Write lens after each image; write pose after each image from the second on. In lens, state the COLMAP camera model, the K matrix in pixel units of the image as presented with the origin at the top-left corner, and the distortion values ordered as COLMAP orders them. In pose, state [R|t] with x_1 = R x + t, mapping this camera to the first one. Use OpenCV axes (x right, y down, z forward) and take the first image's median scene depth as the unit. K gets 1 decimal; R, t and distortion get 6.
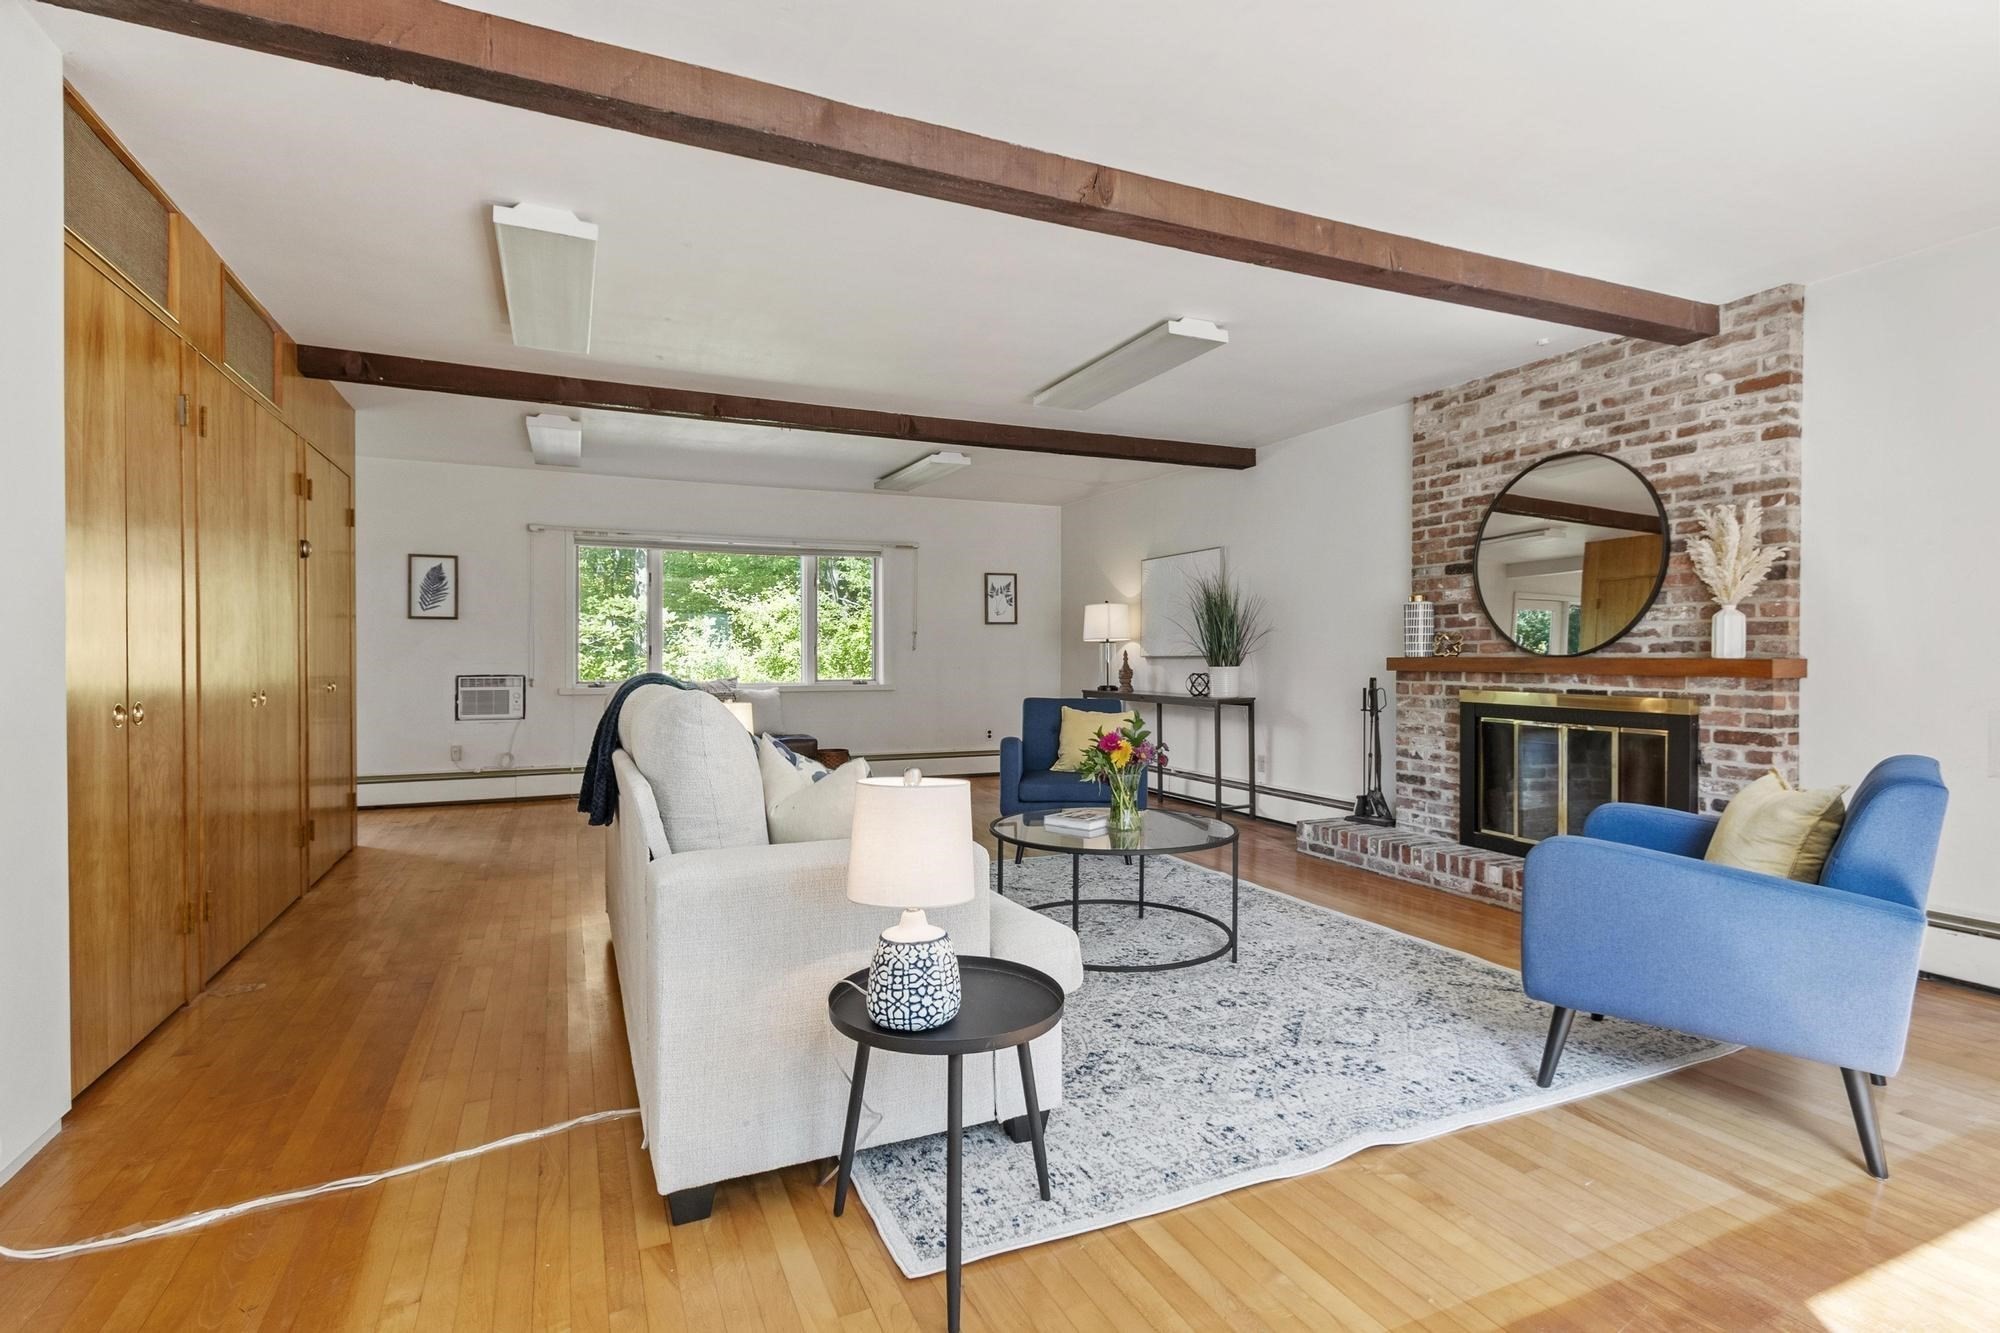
lens RADIAL K [[980.6, 0, 1000.0], [0, 980.6, 666.5], [0, 0, 1]] dist [0.001266, -0.000966]
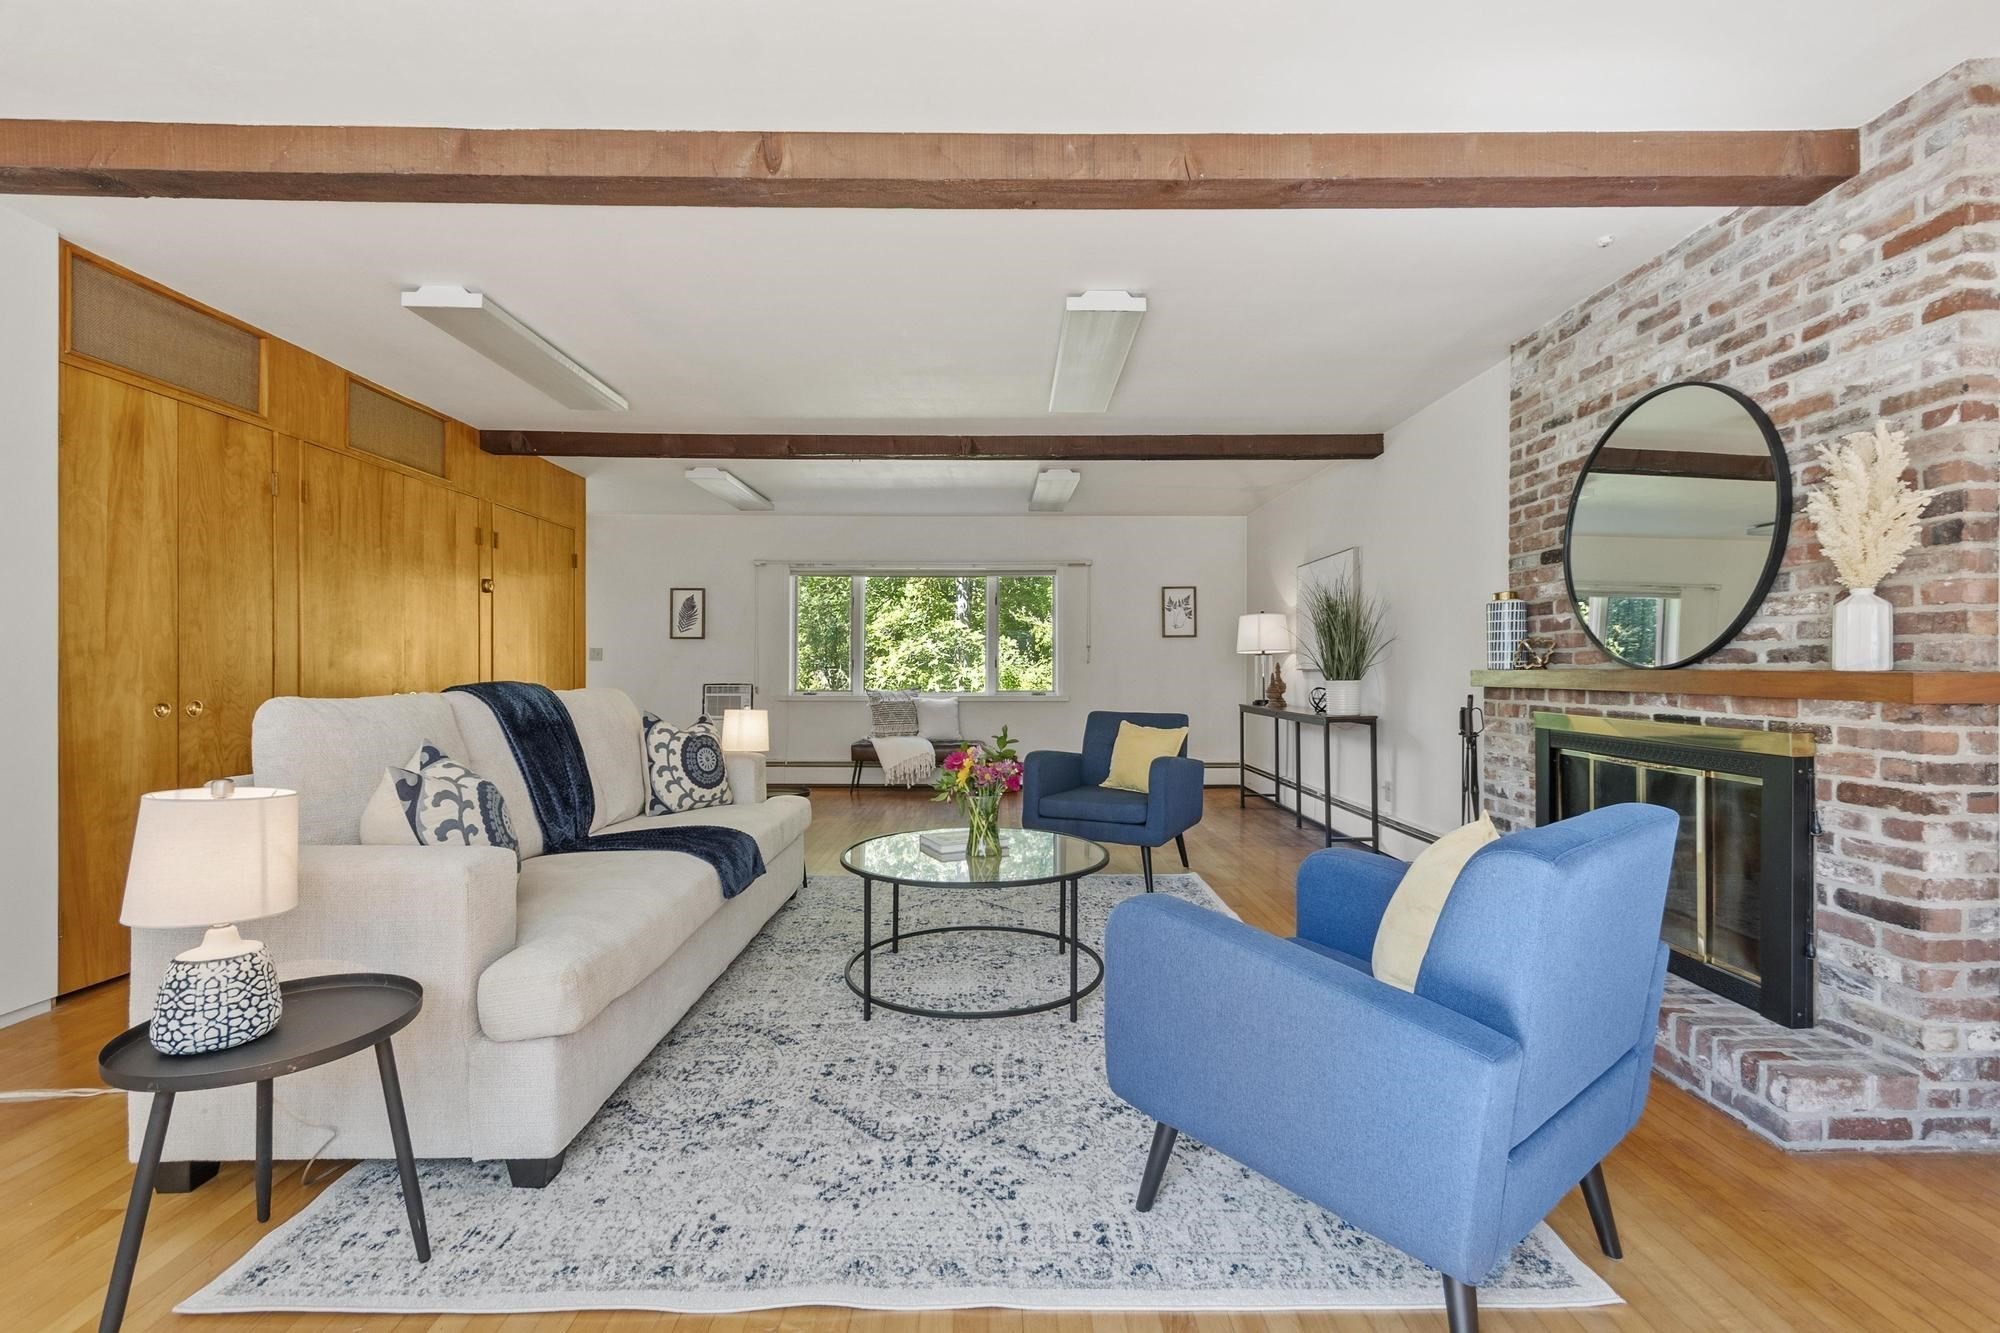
lens RADIAL K [[877.7, 0, 1006.1], [0, 877.7, 671.3], [0, 0, 1]] dist [-0.001357, 0.001078]
pose [[0.914664, 0.002030, -0.404211, 0.425289], [-0.005613, 0.999955, -0.007679, -0.000616], [0.404177, 0.009292, 0.914634, 0.228039]]
